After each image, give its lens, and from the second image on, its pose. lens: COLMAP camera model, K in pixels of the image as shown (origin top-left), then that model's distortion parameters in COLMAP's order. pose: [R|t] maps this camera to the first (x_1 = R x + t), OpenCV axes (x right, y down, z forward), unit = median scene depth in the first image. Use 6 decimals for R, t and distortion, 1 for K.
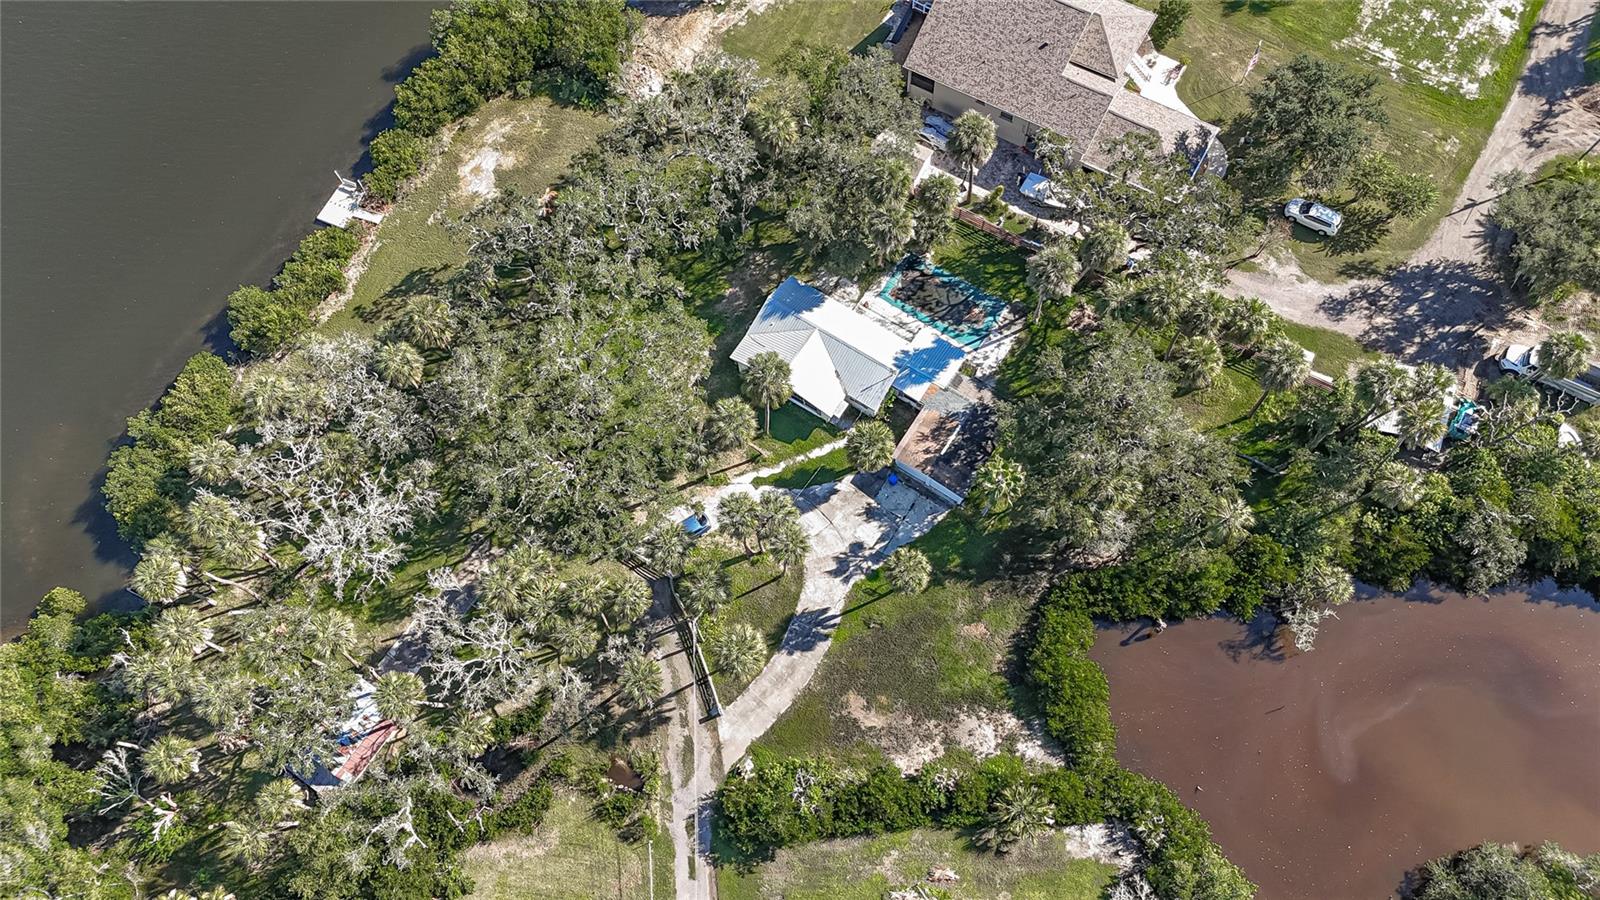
lens RADIAL K [[1177.8, 0, 803.1], [0, 1177.8, 450.0], [0, 0, 1]] dist [0.074905, -0.081332]
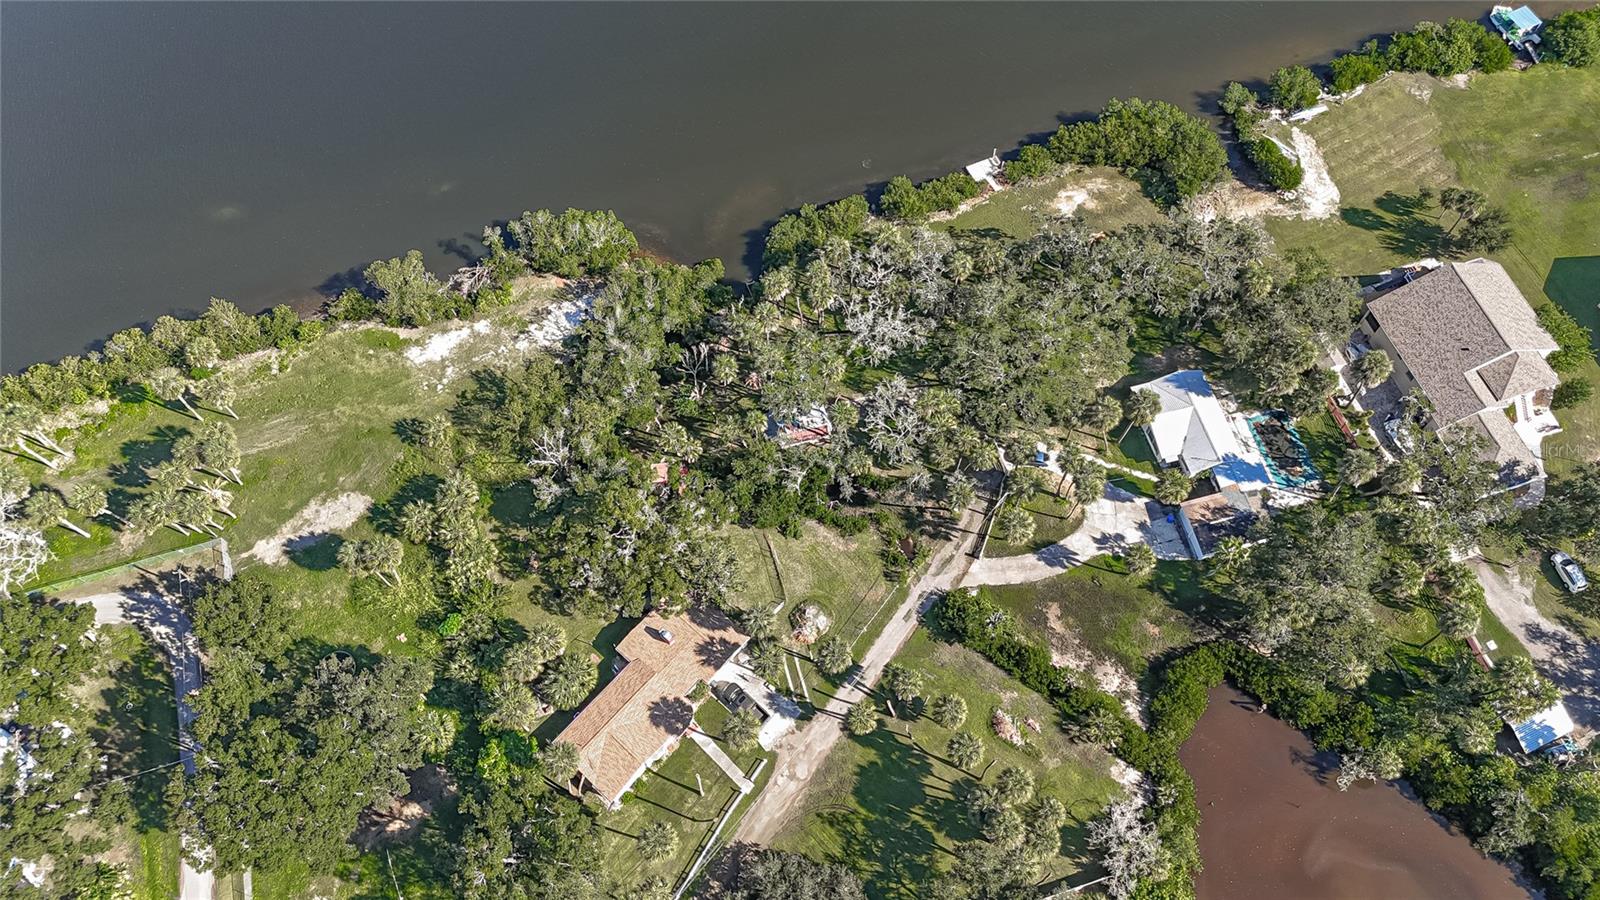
lens RADIAL K [[1177.8, 0, 798.4], [0, 1177.8, 447.5], [0, 0, 1]] dist [0.074905, -0.081332]
pose [[0.740404, 0.605910, -0.290990, 0.109065], [-0.623539, 0.780806, 0.039271, 0.184668], [0.251001, 0.152367, 0.955920, -0.523103]]
